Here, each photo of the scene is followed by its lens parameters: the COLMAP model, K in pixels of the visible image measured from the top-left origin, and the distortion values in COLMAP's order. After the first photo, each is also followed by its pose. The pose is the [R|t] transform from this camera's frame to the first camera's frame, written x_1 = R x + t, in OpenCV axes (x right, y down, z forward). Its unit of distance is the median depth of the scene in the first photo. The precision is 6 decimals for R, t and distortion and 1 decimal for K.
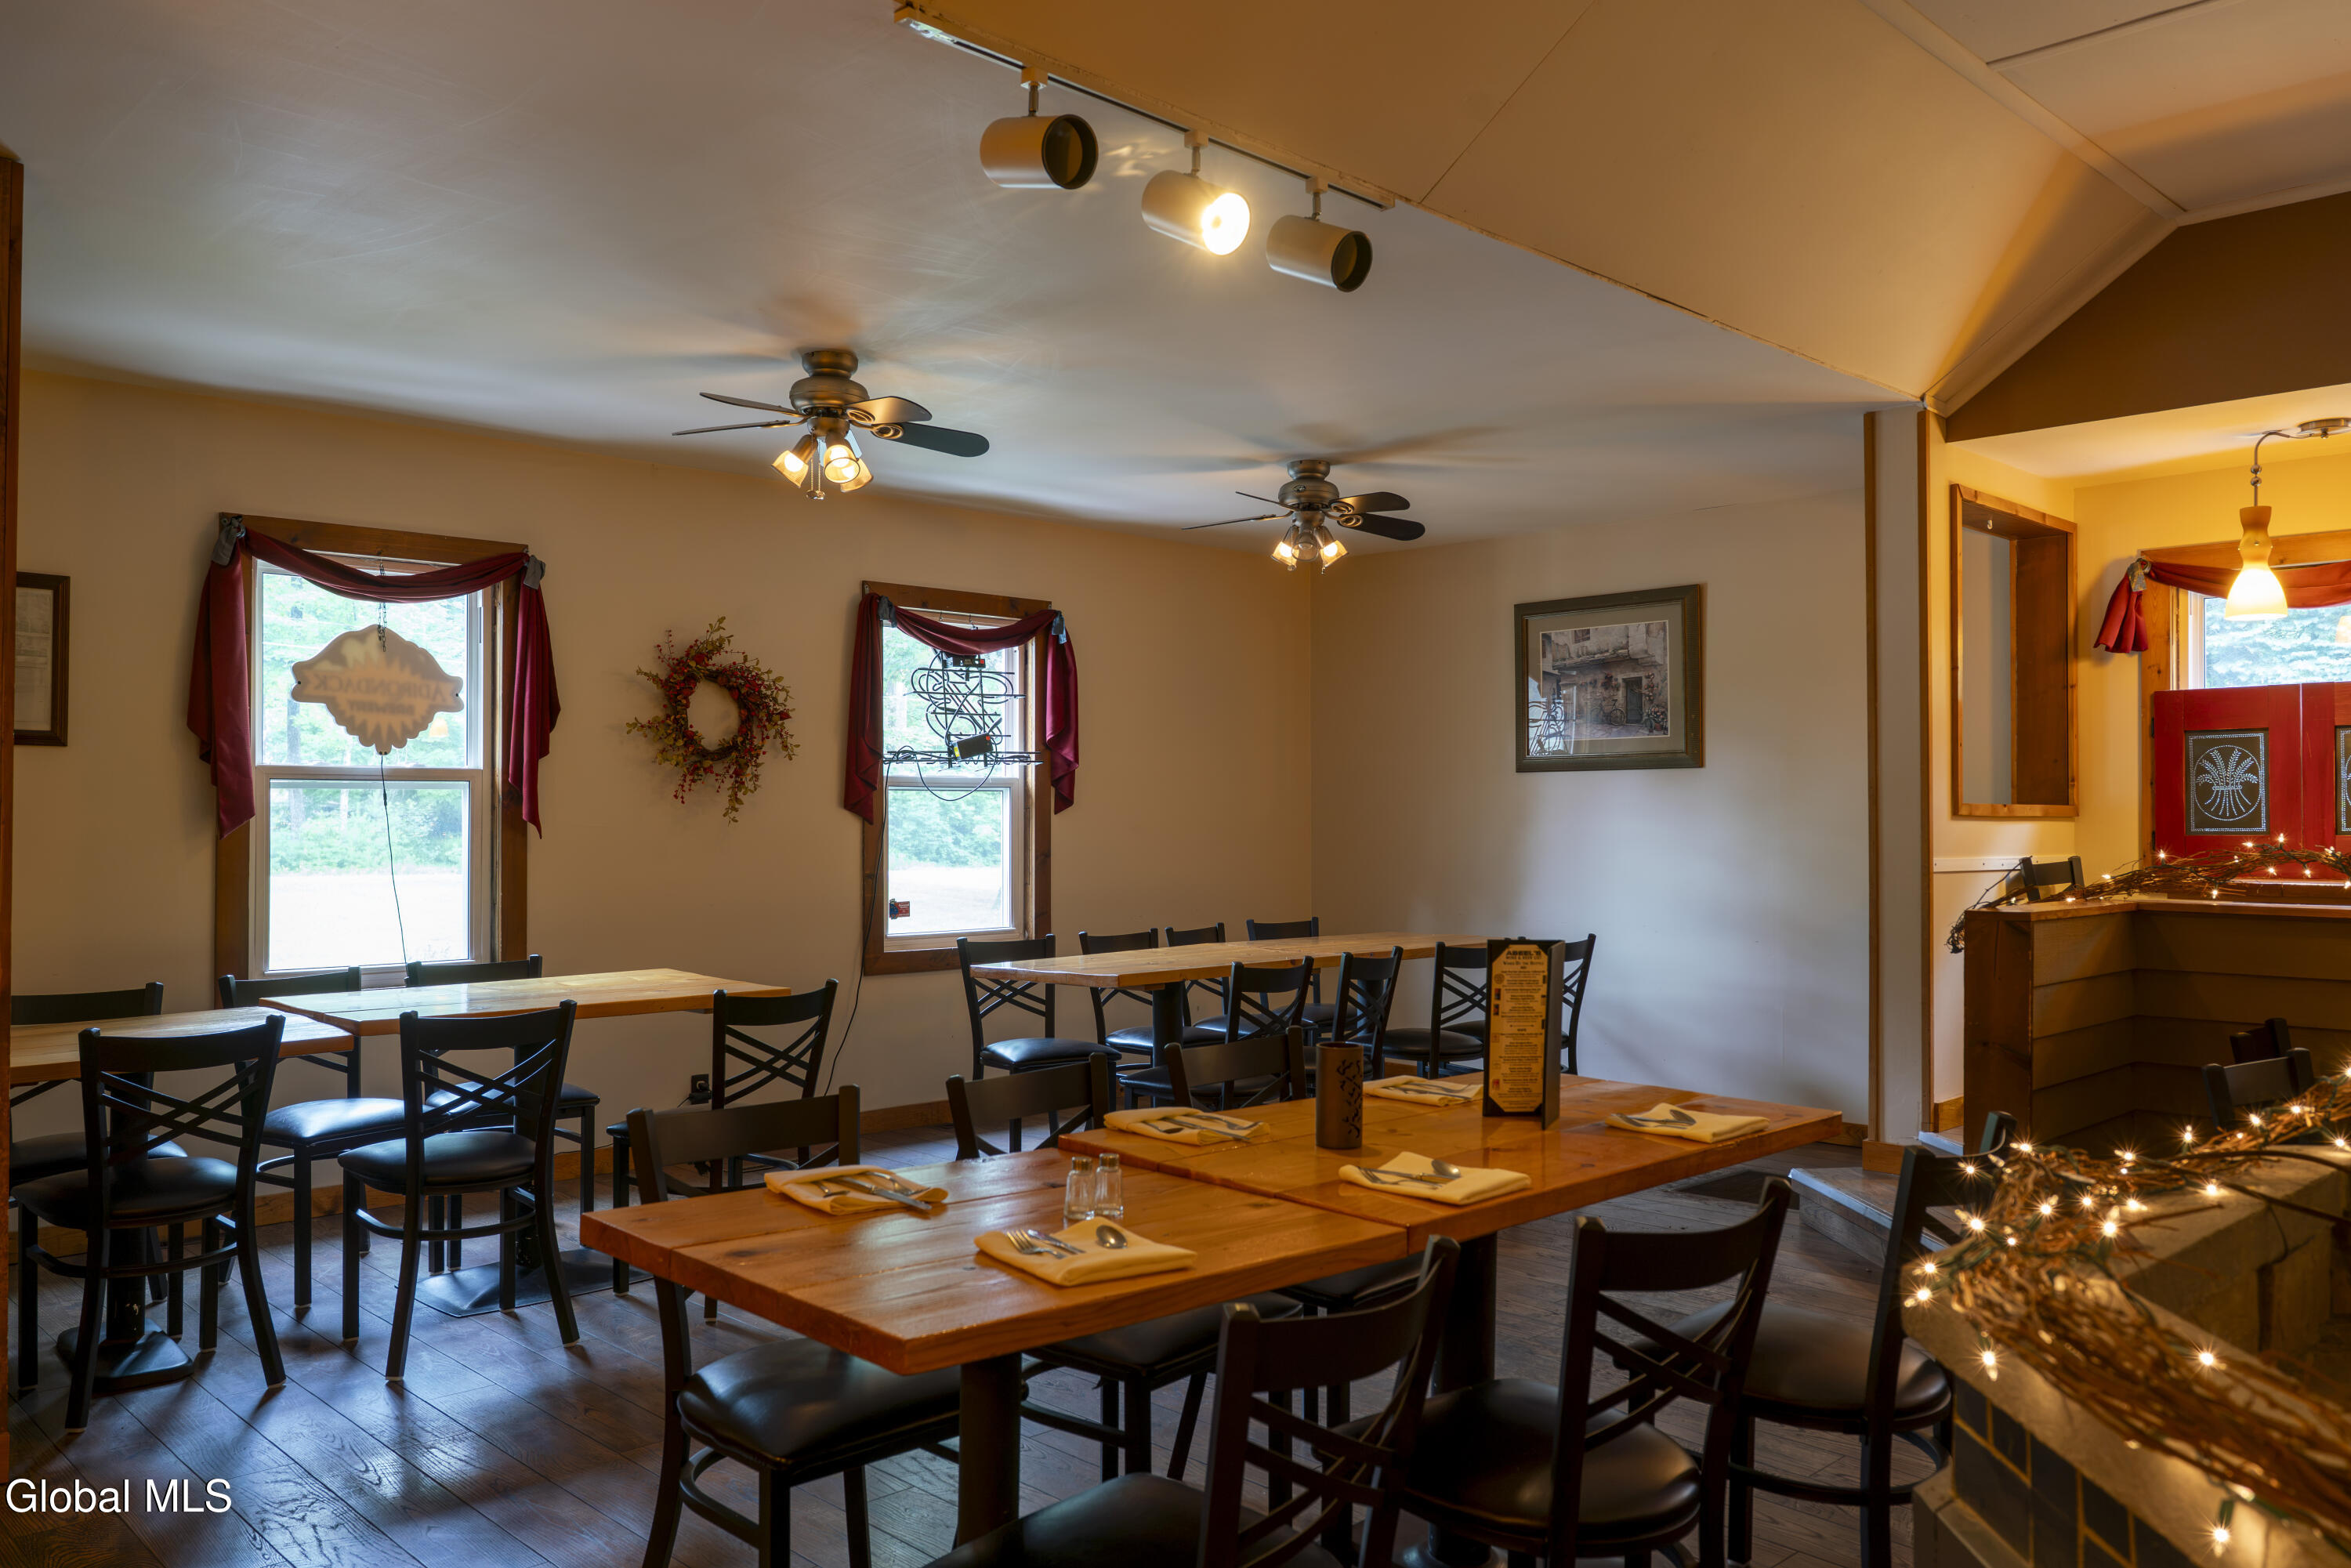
lens RADIAL K [[1751.1, 0, 1175.5], [0, 1751.1, 784.0], [0, 0, 1]] dist [0.001149, 0.007820]
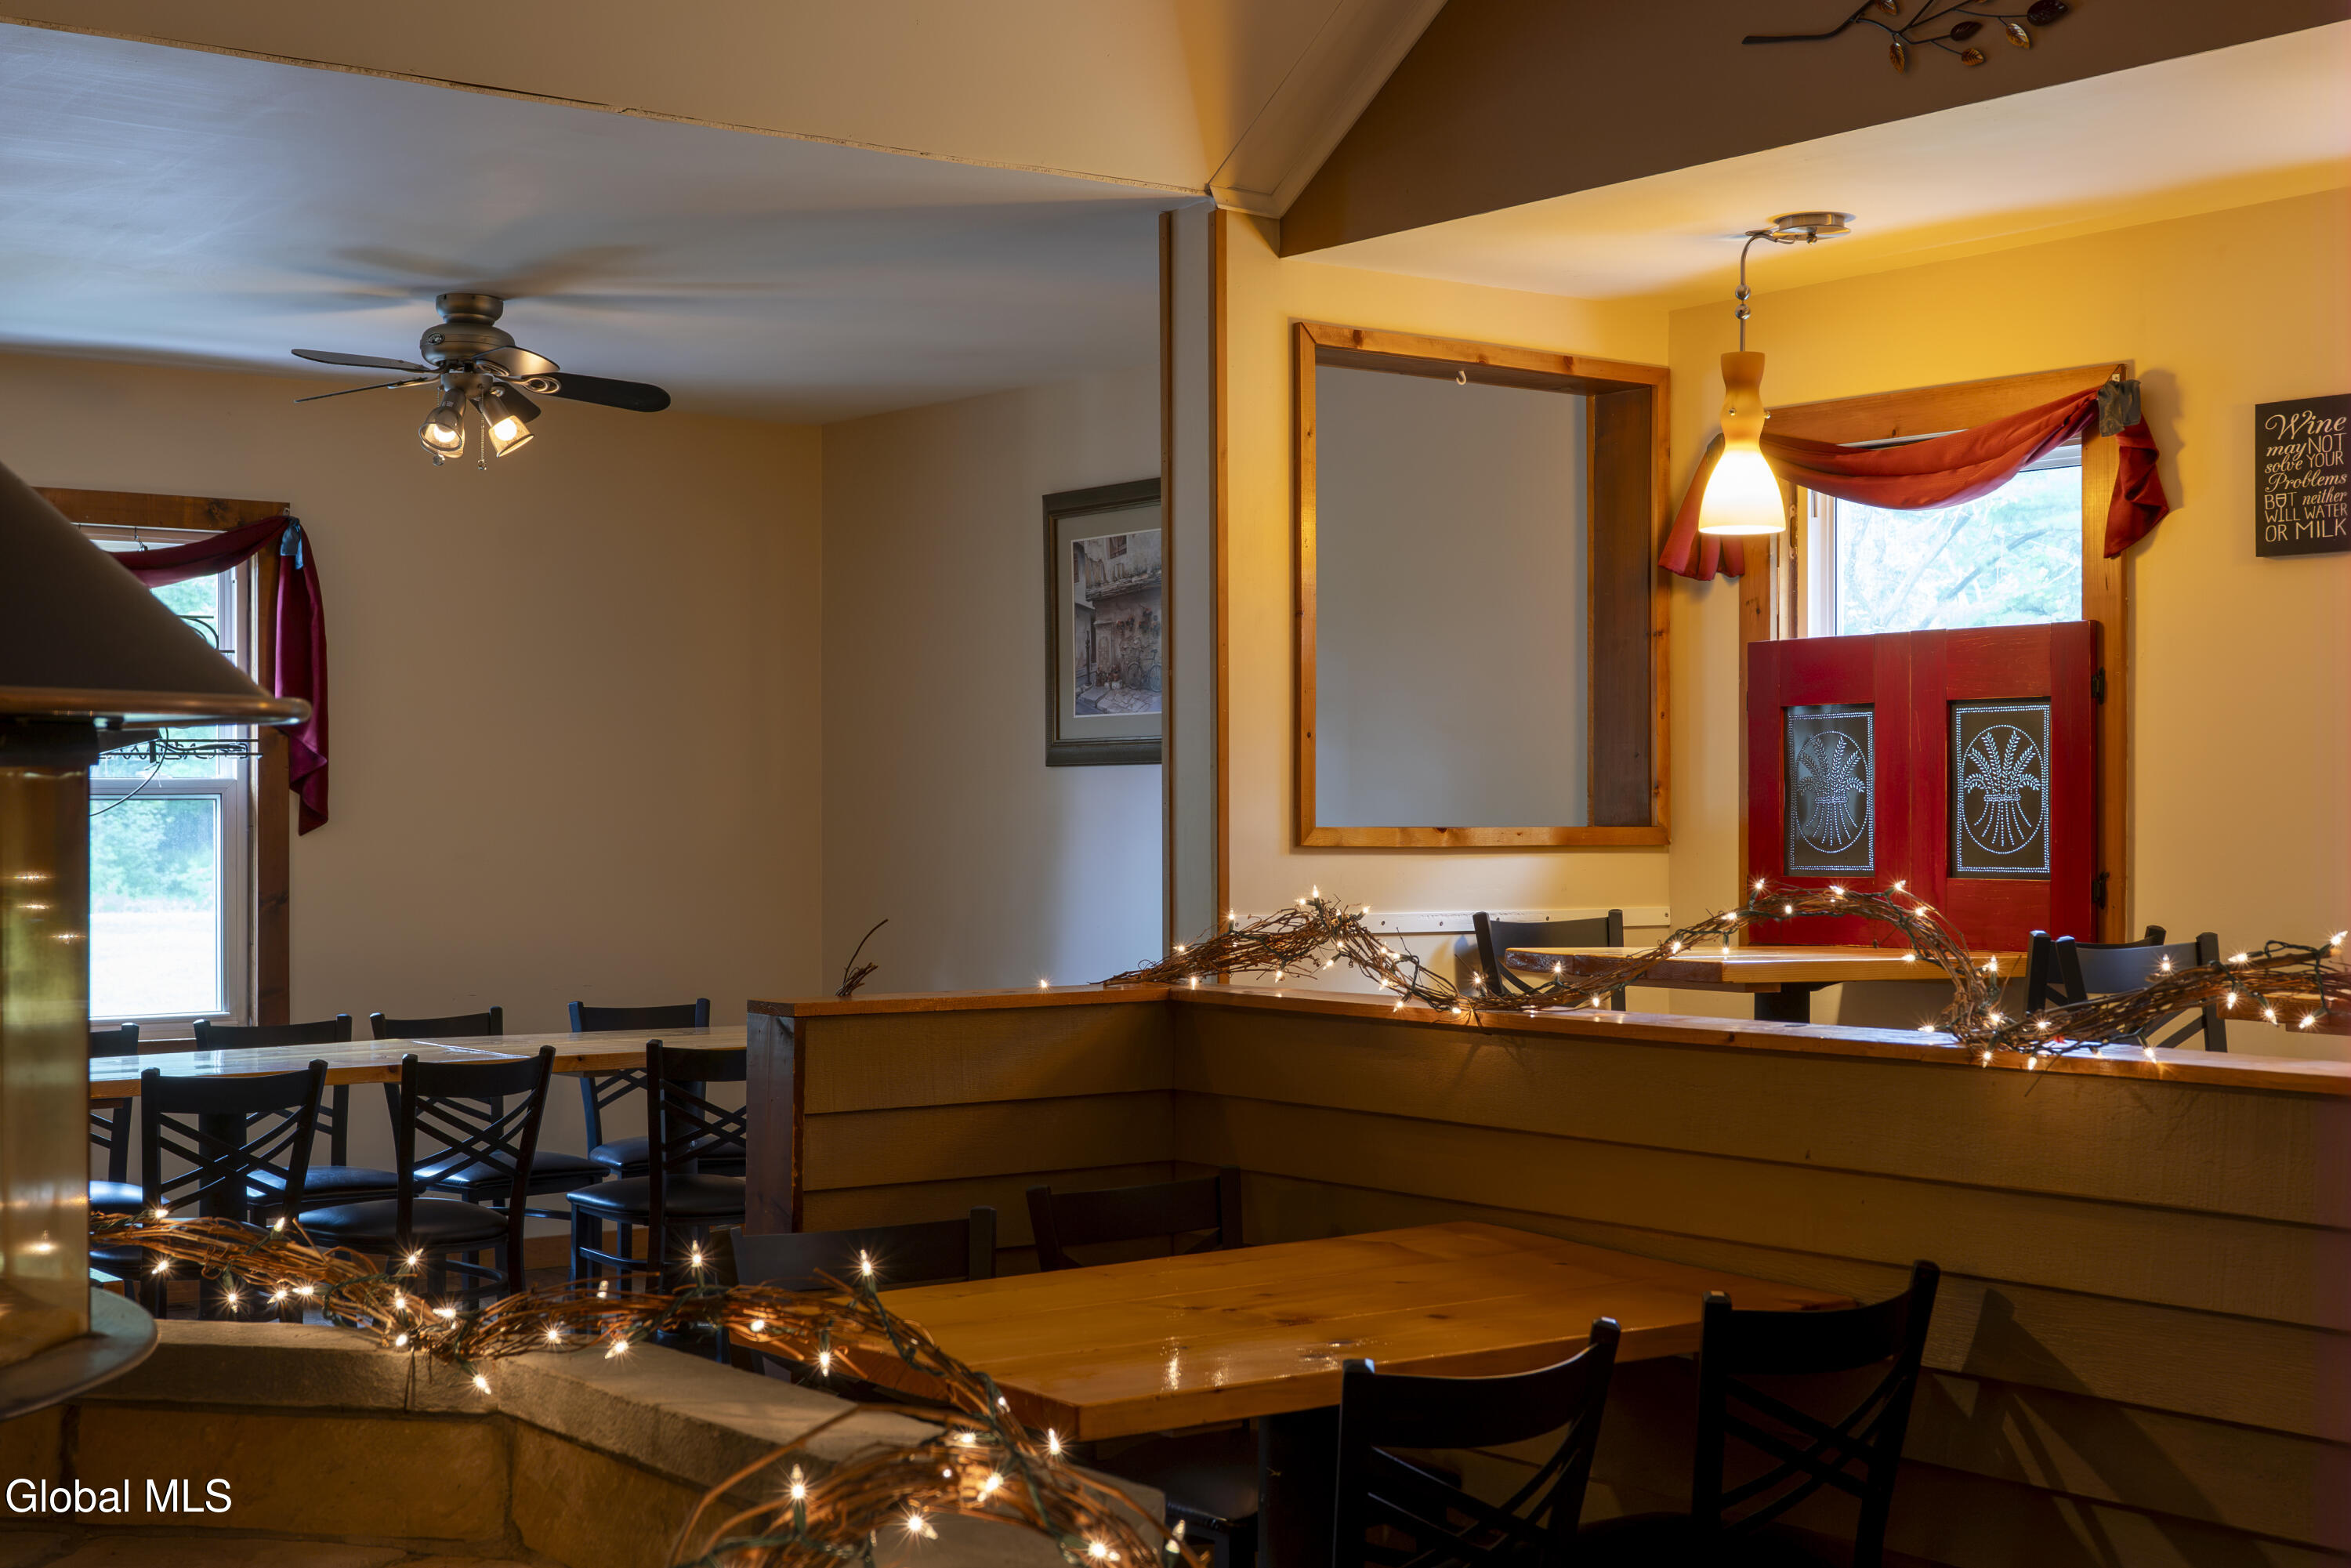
lens RADIAL K [[3077.0, 0, 1175.5], [0, 3077.0, 784.0], [0, 0, 1]] dist [-0.010035, 0.002910]
pose [[0.992553, -0.002317, -0.121790, 0.469003], [0.003491, 0.999949, 0.009432, -0.013458], [0.121762, -0.009787, 0.992511, -0.094057]]
